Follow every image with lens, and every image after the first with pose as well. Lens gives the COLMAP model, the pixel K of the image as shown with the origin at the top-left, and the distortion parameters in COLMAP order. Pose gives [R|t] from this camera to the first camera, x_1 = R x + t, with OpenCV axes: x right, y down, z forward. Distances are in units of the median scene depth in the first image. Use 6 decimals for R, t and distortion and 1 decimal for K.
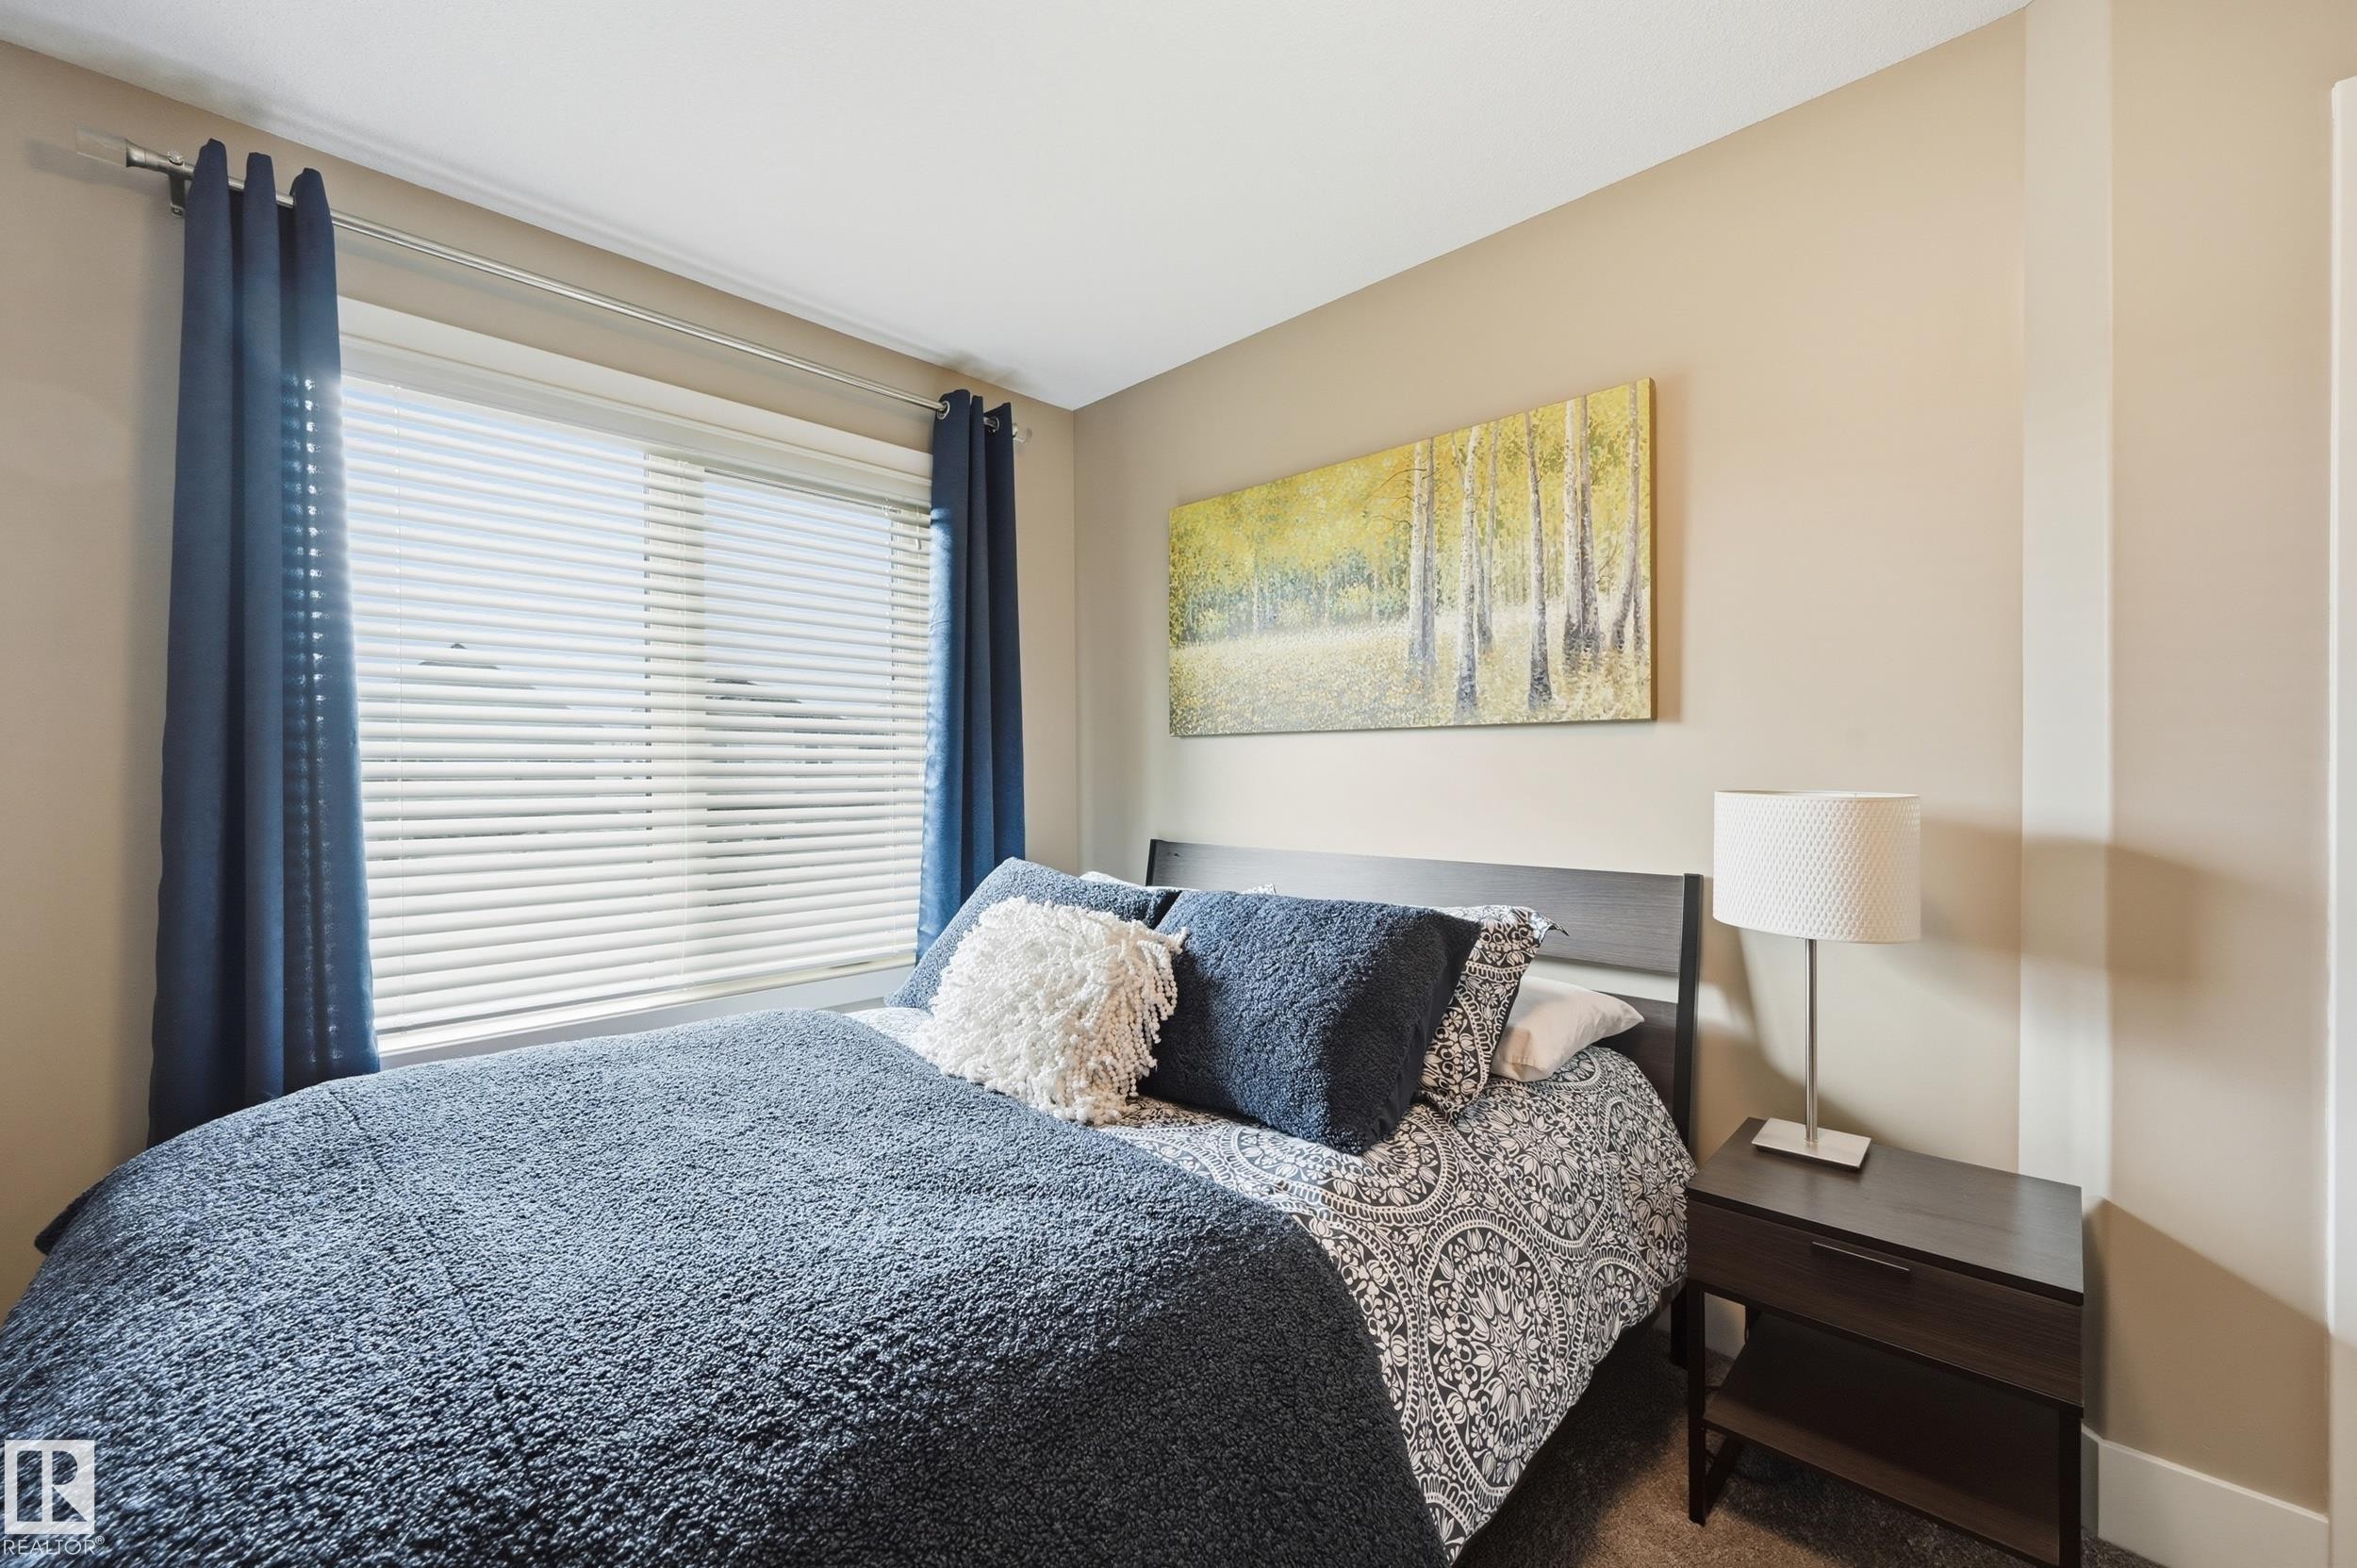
lens RADIAL K [[966.3, 0, 1179.8], [0, 966.3, 783.7], [0, 0, 1]] dist [-0.002124, -0.000194]
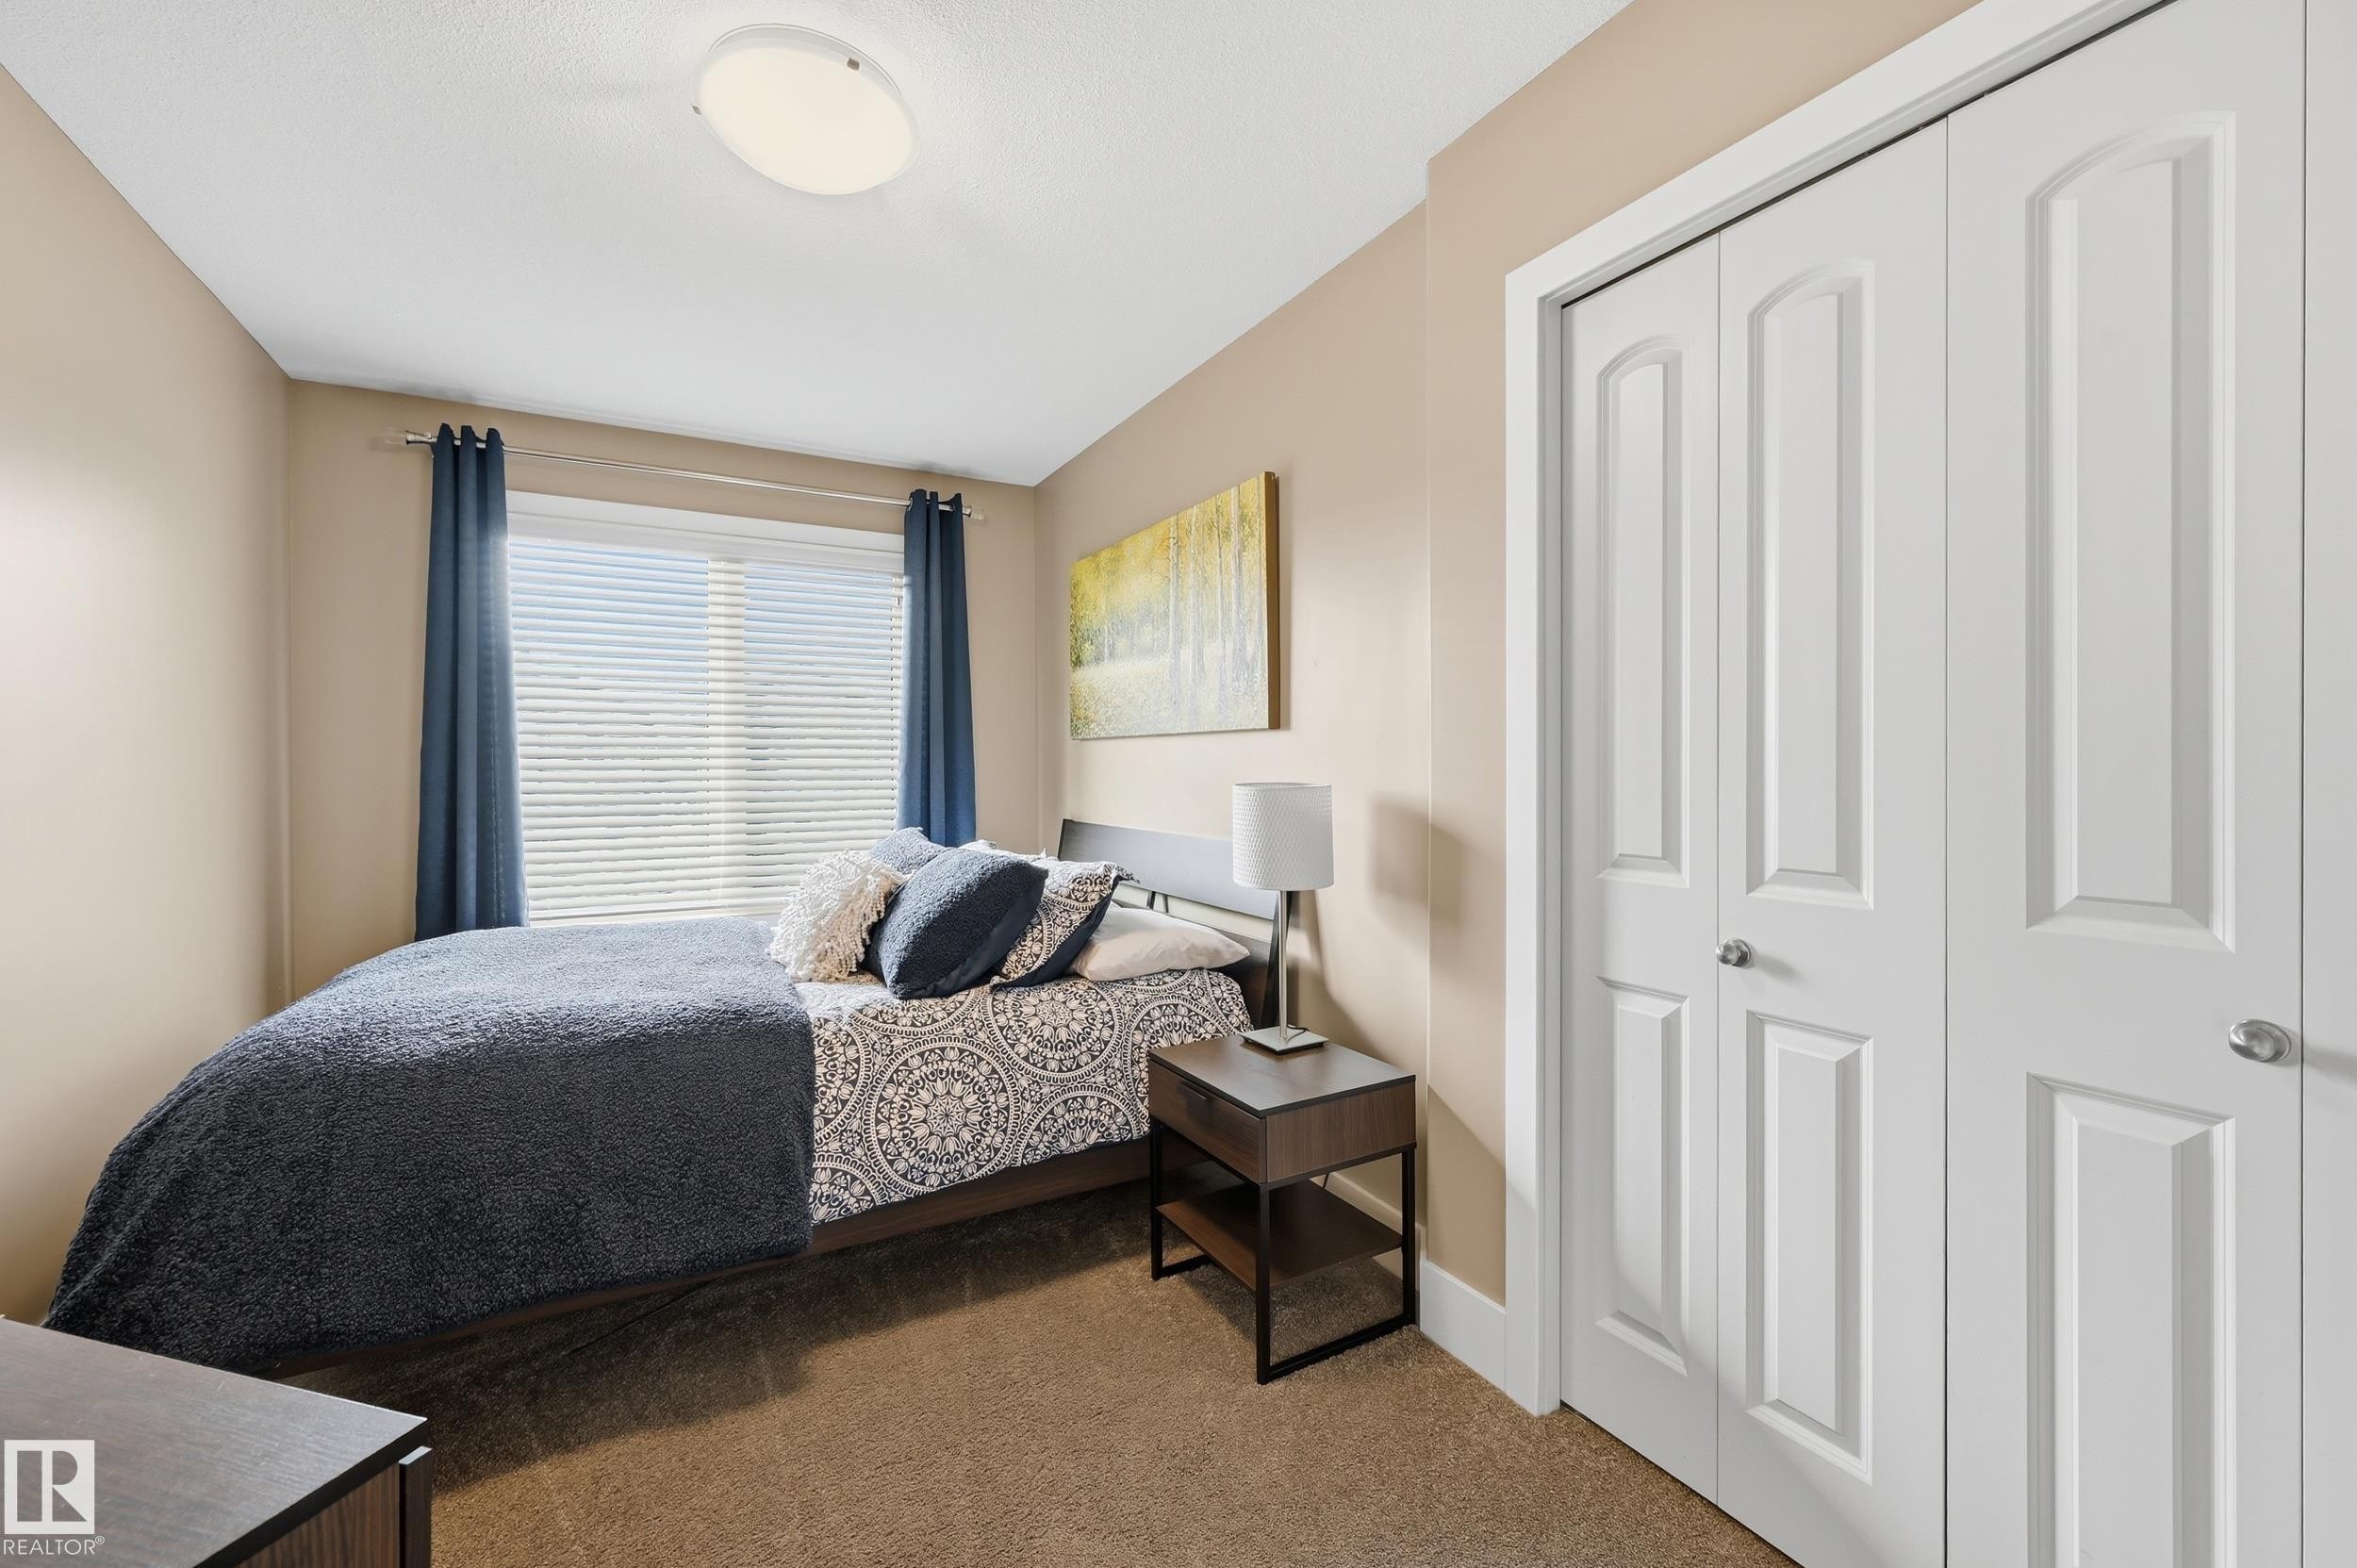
lens RADIAL K [[966.3, 0, 1186.7], [0, 966.3, 773.2], [0, 0, 1]] dist [-0.002124, -0.000194]
pose [[0.959703, 0.005535, -0.280963, 0.674778], [-0.006716, 0.999972, -0.003241, -0.000265], [0.280937, 0.004998, 0.959713, -0.272207]]
